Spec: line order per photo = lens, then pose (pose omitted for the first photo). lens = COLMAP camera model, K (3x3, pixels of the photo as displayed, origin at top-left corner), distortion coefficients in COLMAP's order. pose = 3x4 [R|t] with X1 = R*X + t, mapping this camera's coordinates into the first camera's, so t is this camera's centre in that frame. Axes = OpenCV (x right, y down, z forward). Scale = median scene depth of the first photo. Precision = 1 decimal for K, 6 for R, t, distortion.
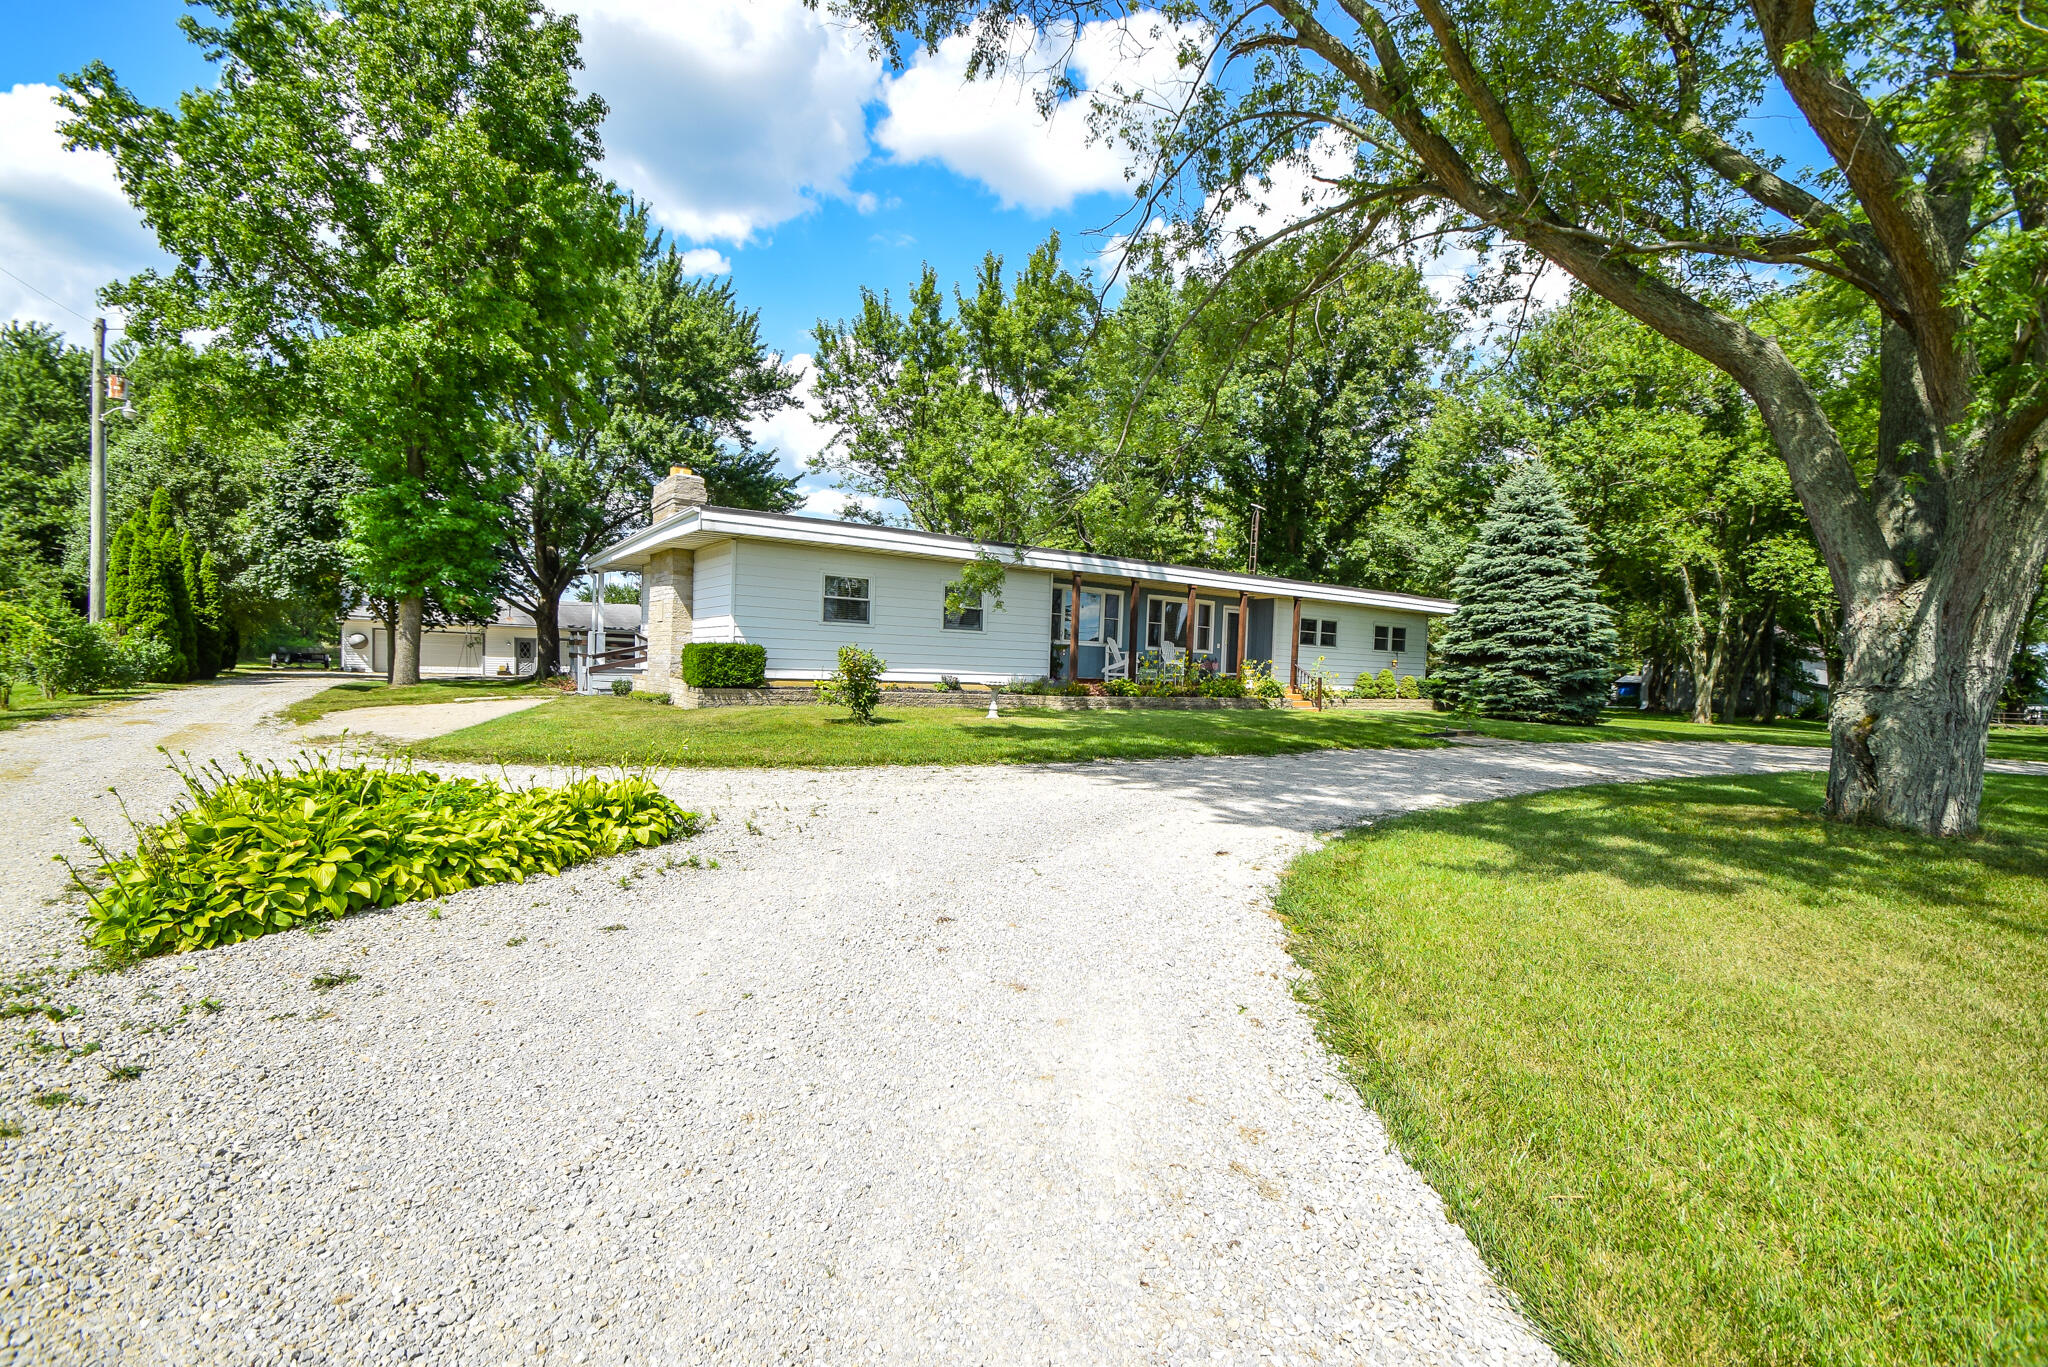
lens RADIAL K [[896.2, 0, 1018.2], [0, 896.2, 724.4], [0, 0, 1]] dist [0.023605, -0.019286]
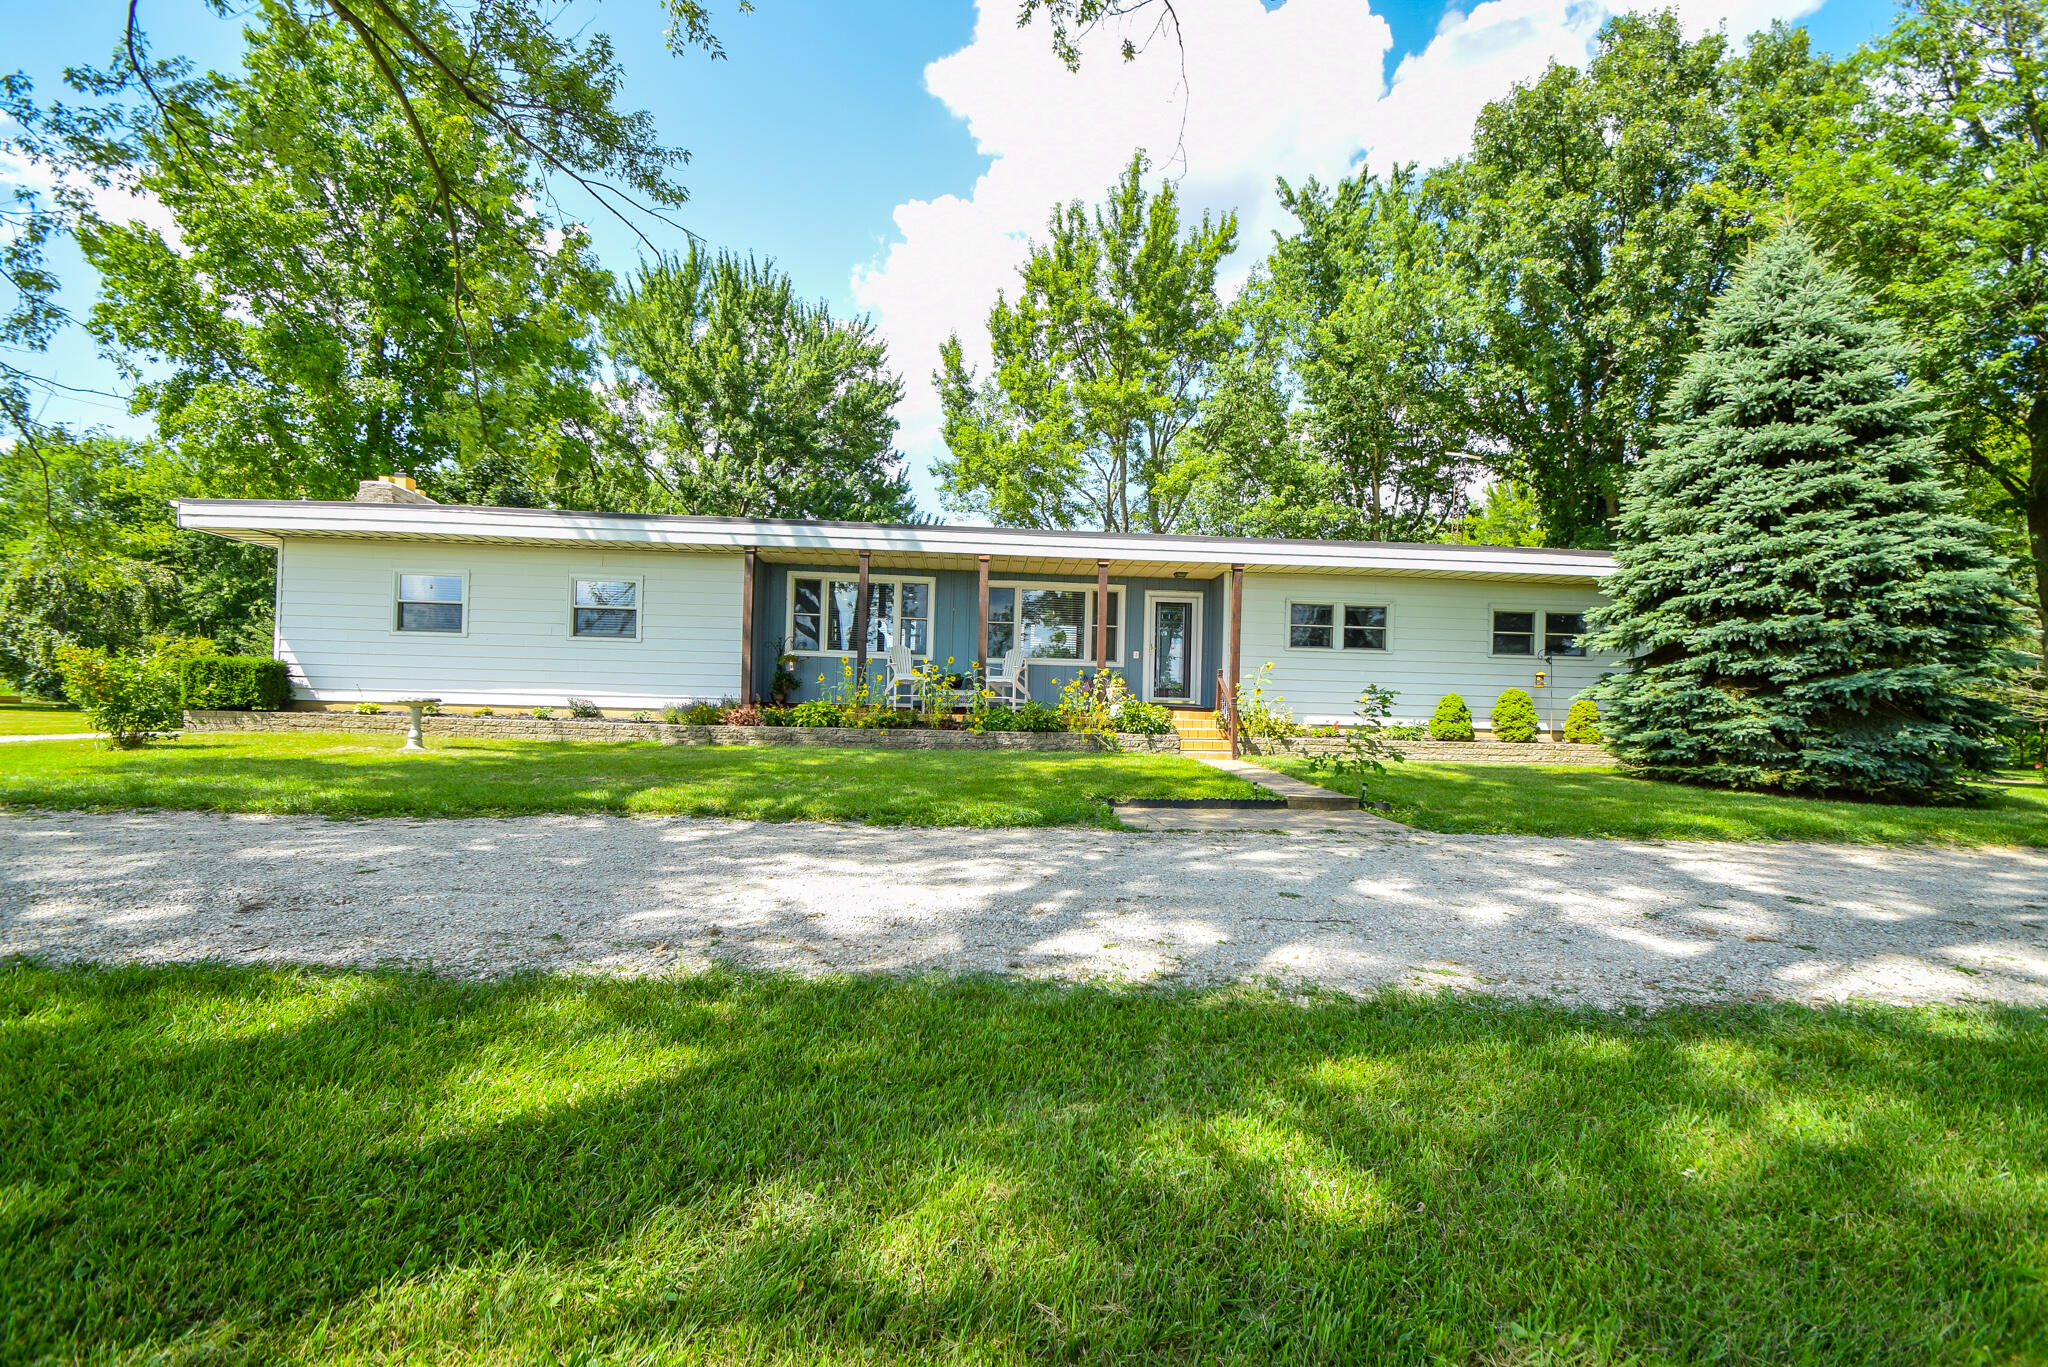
lens RADIAL K [[896.2, 0, 1018.2], [0, 896.2, 724.4], [0, 0, 1]] dist [0.023605, -0.019286]
pose [[0.858057, -0.006090, -0.513518, 0.491273], [-0.027399, 0.997963, -0.057616, 0.000664], [0.512823, 0.063508, 0.856142, 0.429322]]
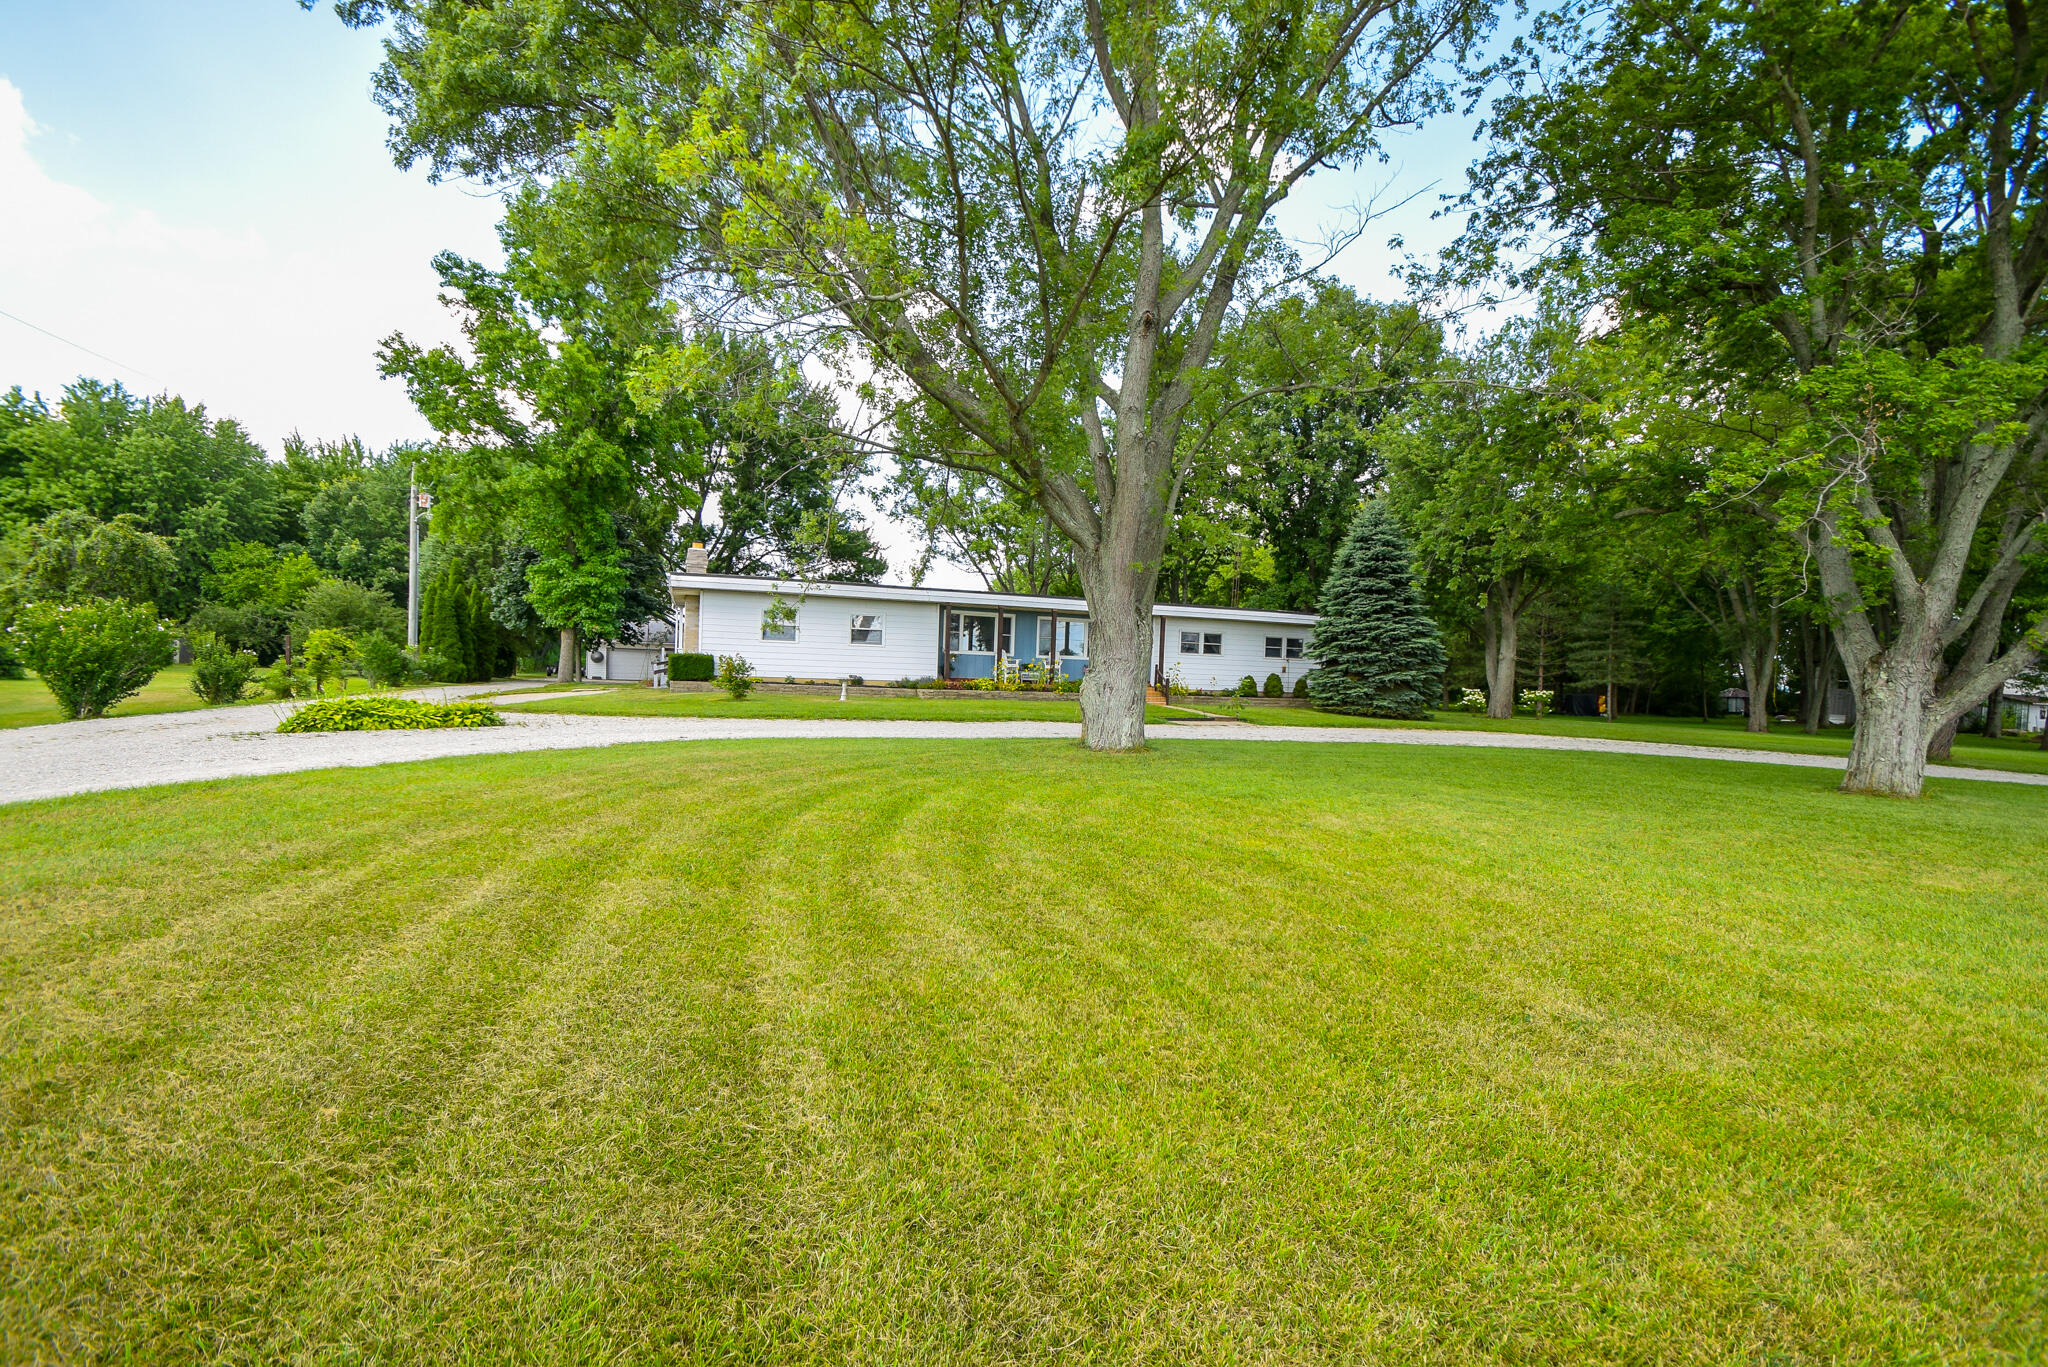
lens RADIAL K [[896.2, 0, 1018.2], [0, 896.2, 724.4], [0, 0, 1]] dist [0.023605, -0.019286]
pose [[0.964819, 0.013618, -0.262564, 0.450197], [-0.017404, 0.999775, -0.012101, 0.031805], [0.262340, 0.016245, 0.964839, -0.281057]]
